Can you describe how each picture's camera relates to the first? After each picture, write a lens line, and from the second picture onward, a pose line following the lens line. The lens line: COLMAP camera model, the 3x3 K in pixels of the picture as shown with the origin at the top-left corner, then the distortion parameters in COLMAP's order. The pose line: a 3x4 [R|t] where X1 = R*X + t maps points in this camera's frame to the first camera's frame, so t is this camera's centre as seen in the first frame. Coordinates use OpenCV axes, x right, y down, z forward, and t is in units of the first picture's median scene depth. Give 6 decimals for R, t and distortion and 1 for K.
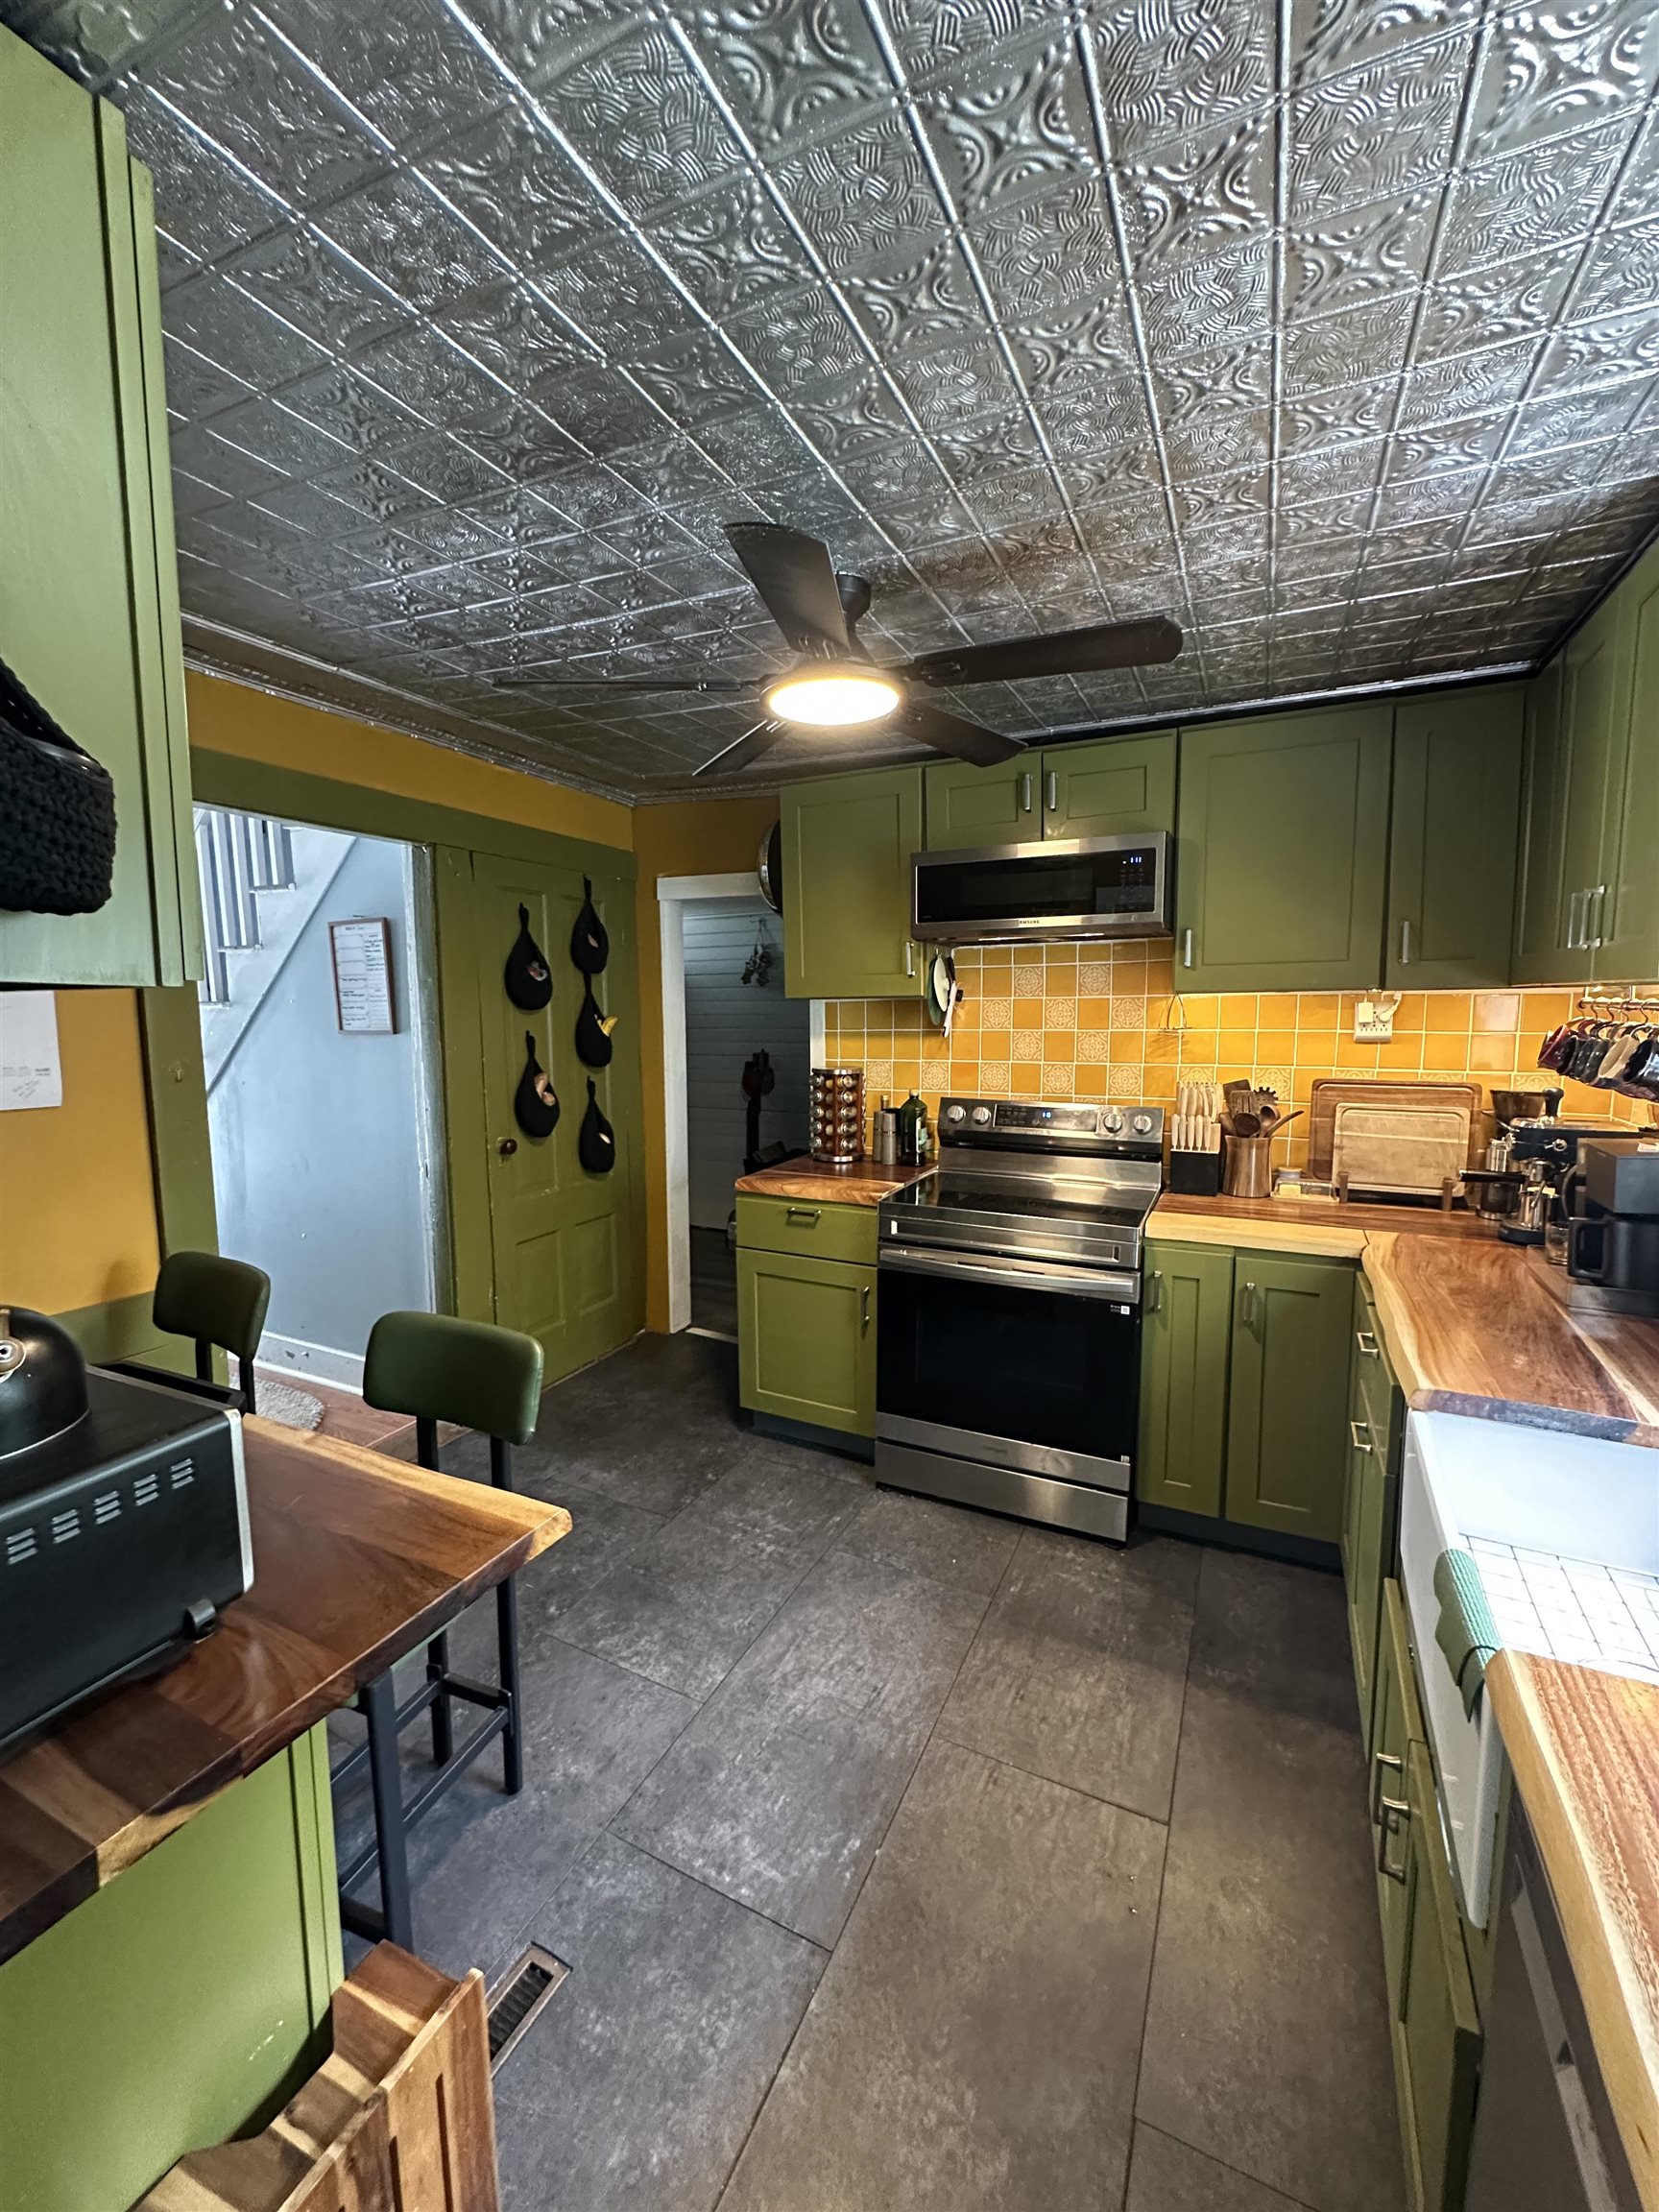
lens RADIAL K [[875.7, 0, 827.9], [0, 875.7, 1113.4], [0, 0, 1]] dist [-0.004739, 0.001207]
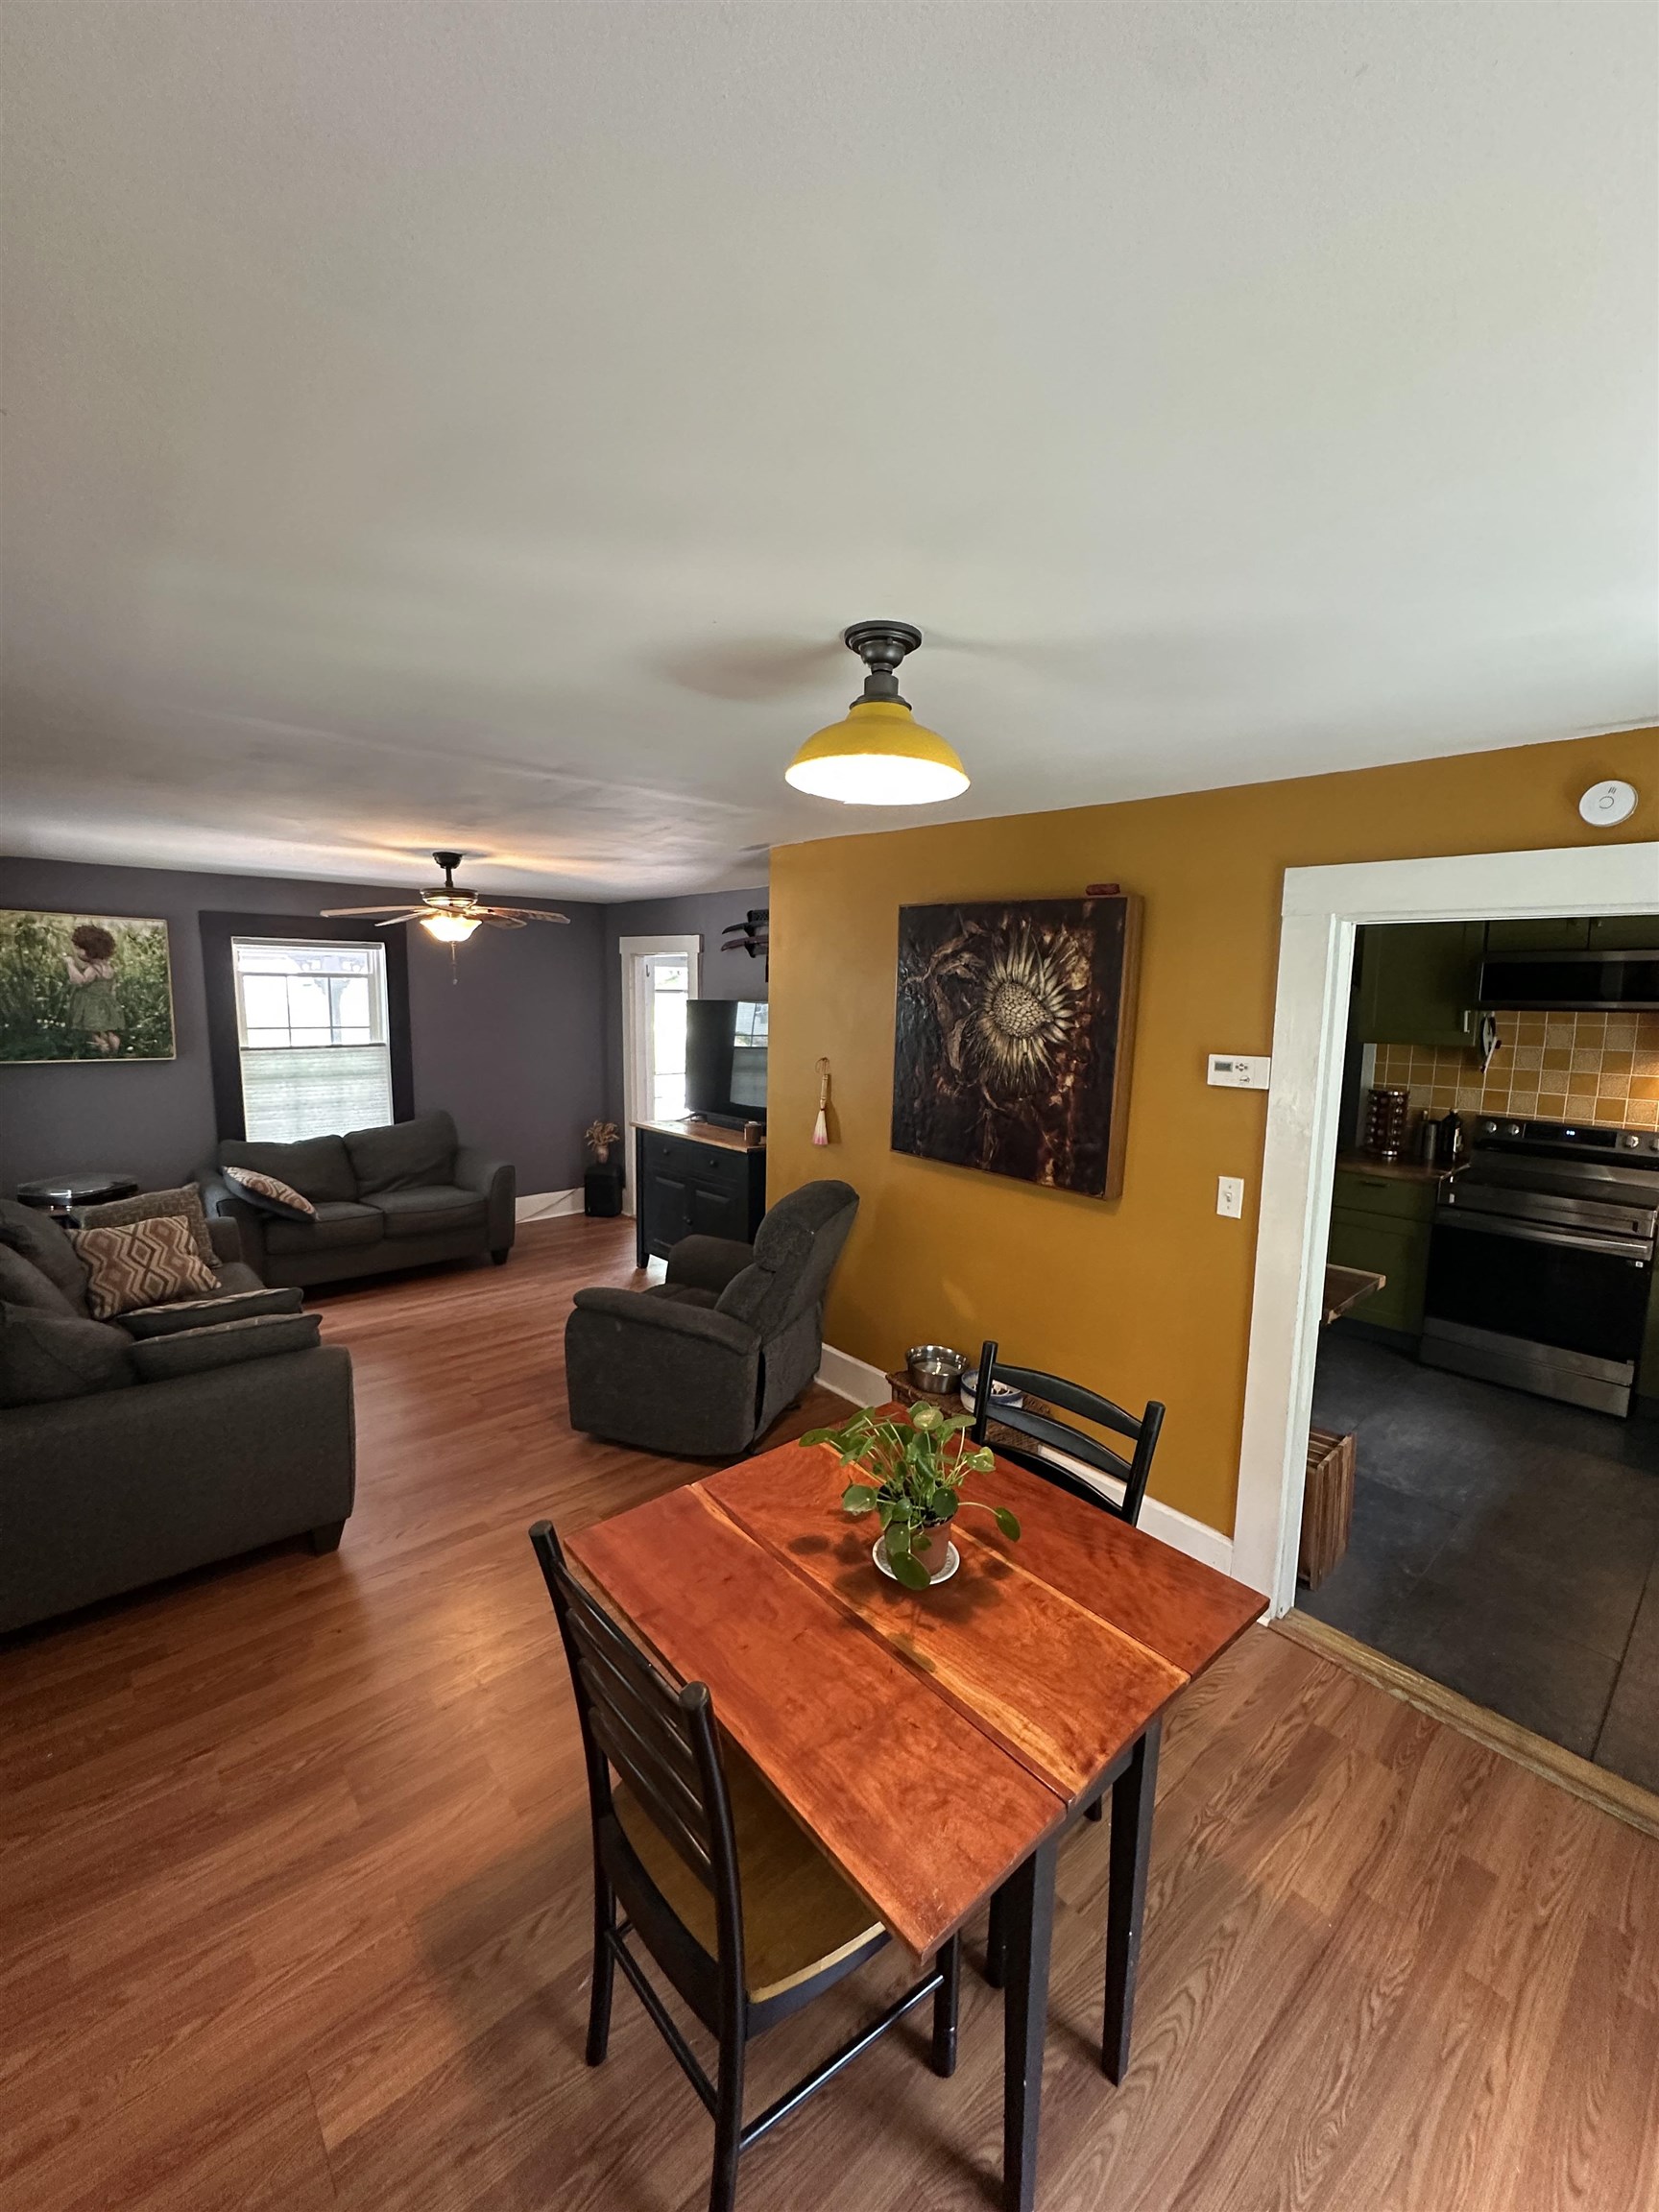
lens RADIAL K [[875.7, 0, 827.9], [0, 875.7, 1113.4], [0, 0, 1]] dist [-0.004739, 0.001207]
pose [[0.923620, 0.065107, -0.377740, -0.327868], [-0.061202, 0.997875, 0.022347, 0.012041], [0.378392, 0.002478, 0.925642, -0.756102]]
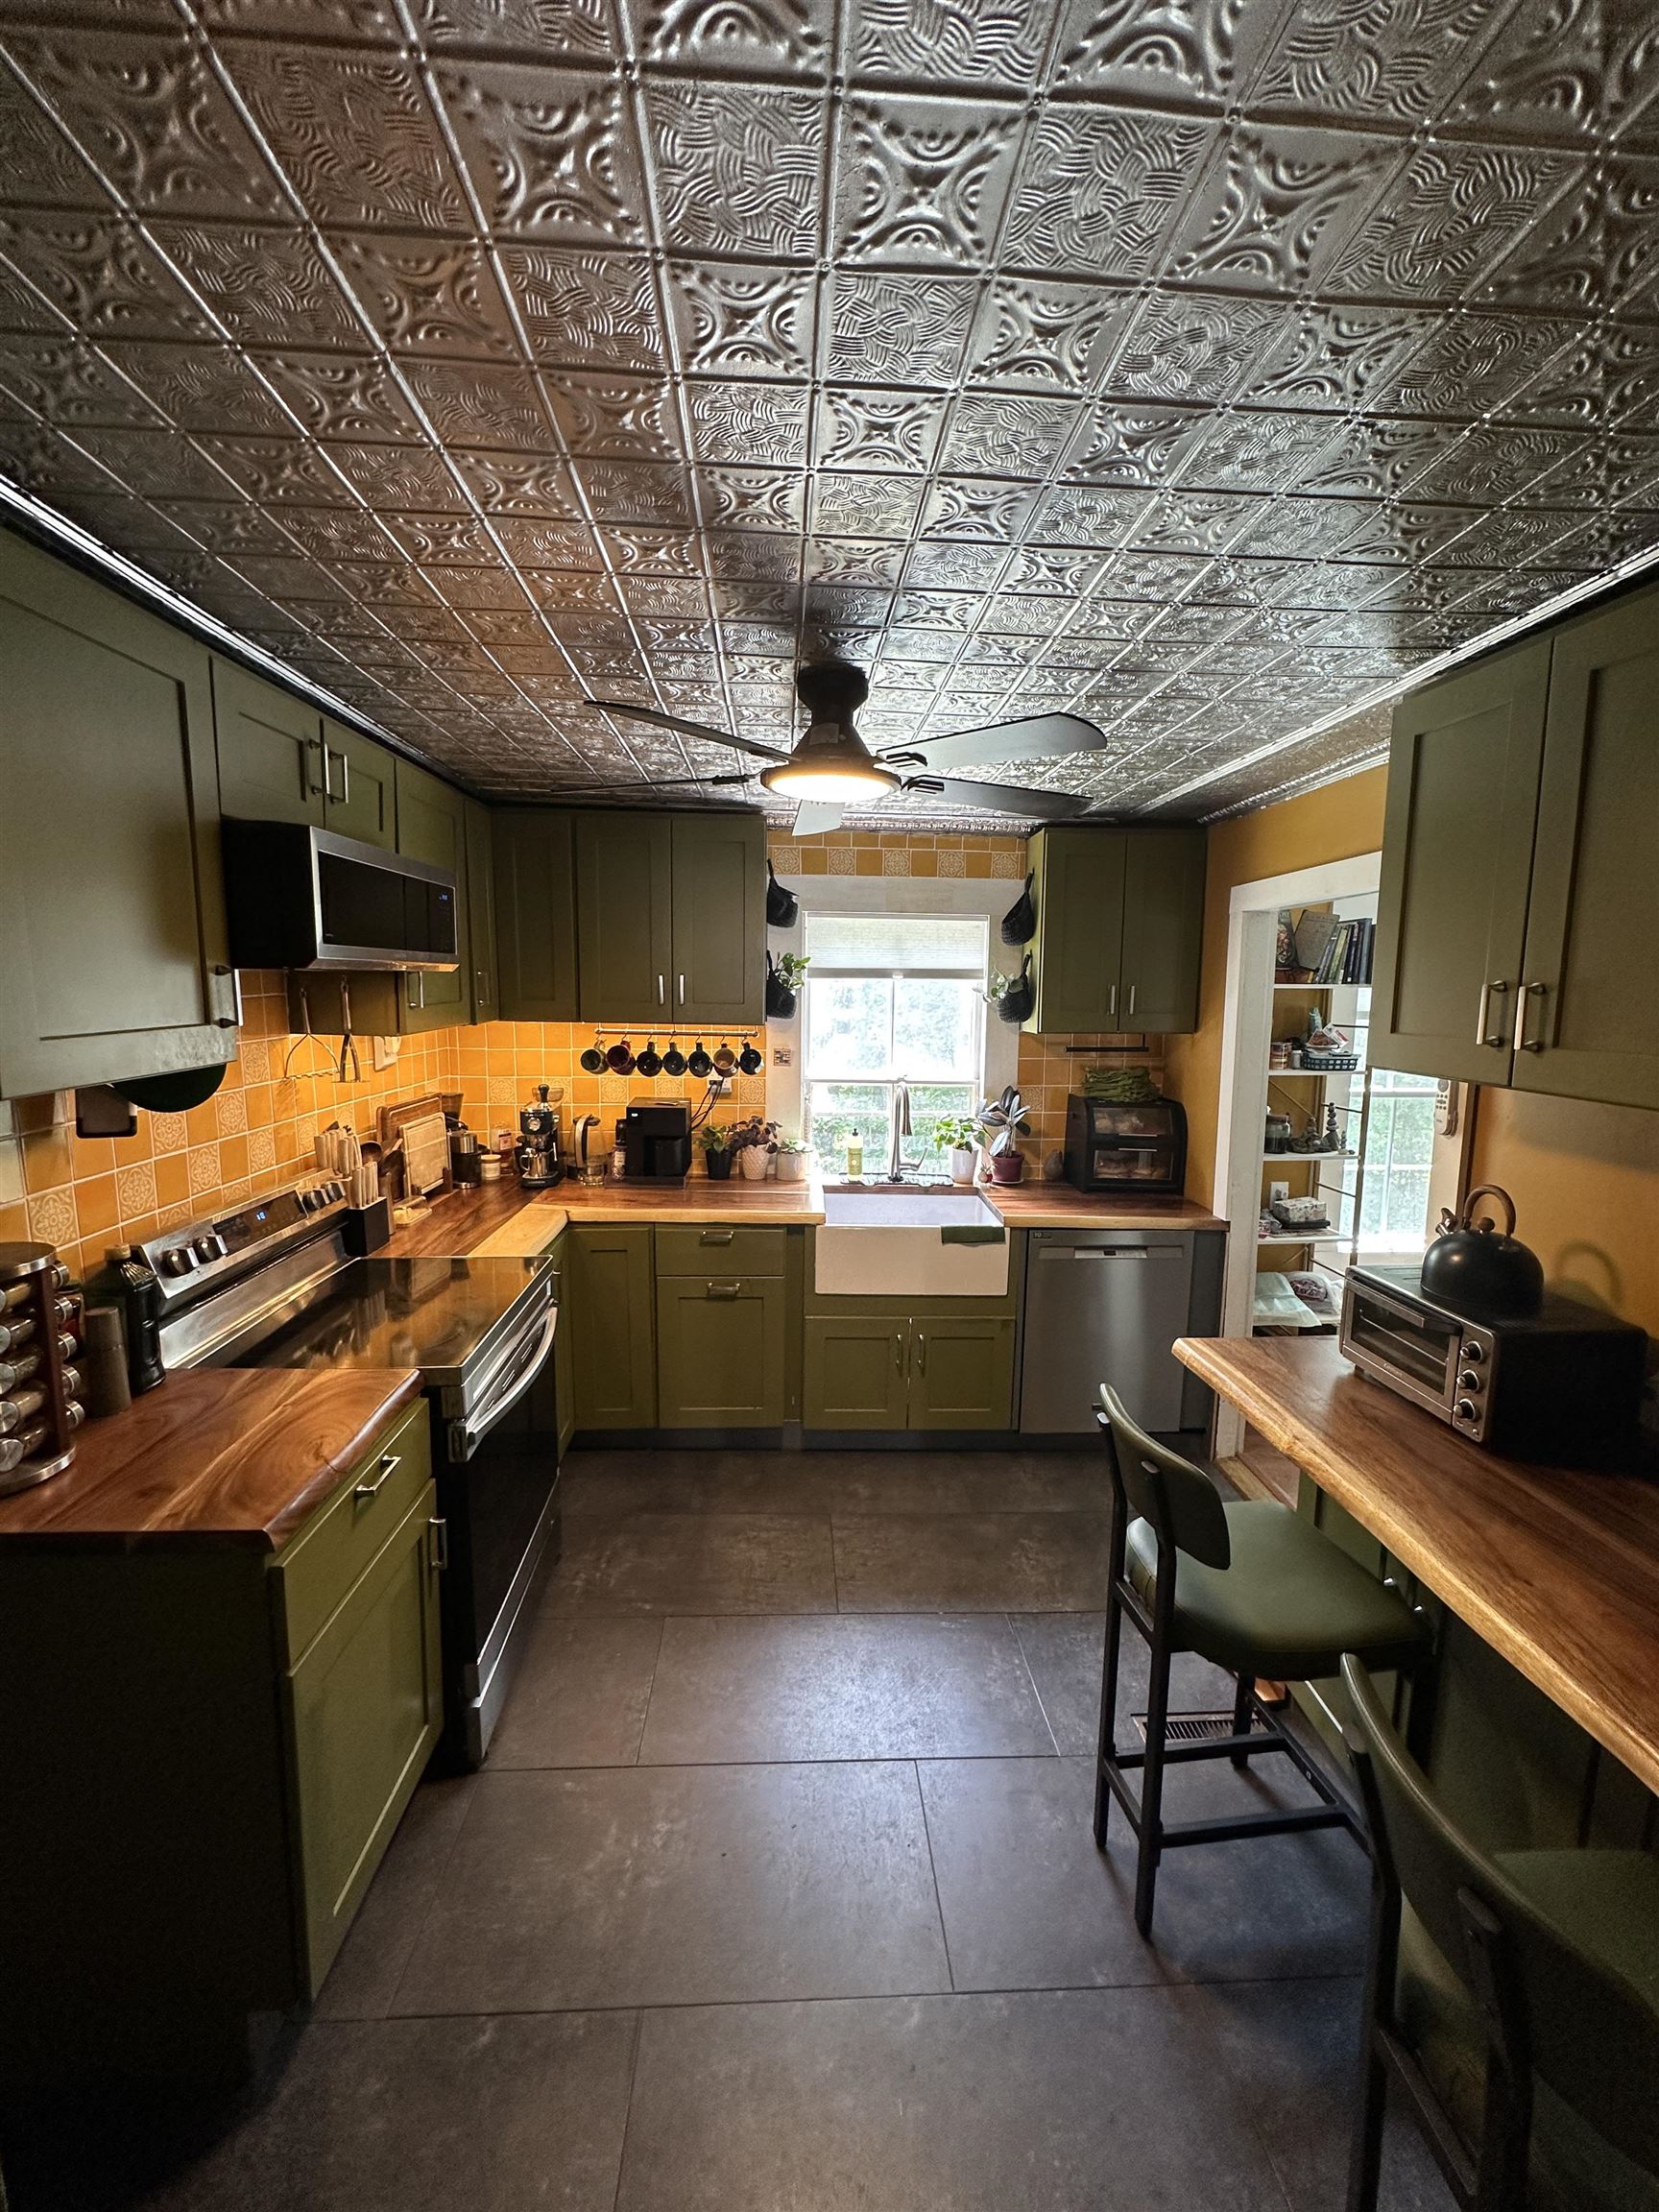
lens RADIAL K [[875.7, 0, 827.9], [0, 875.7, 1113.4], [0, 0, 1]] dist [-0.004739, 0.001207]
pose [[-0.492626, -0.094449, 0.865100, -0.574383], [0.087765, 0.983633, 0.157367, -0.125517], [-0.865804, 0.153448, -0.476274, 0.973415]]
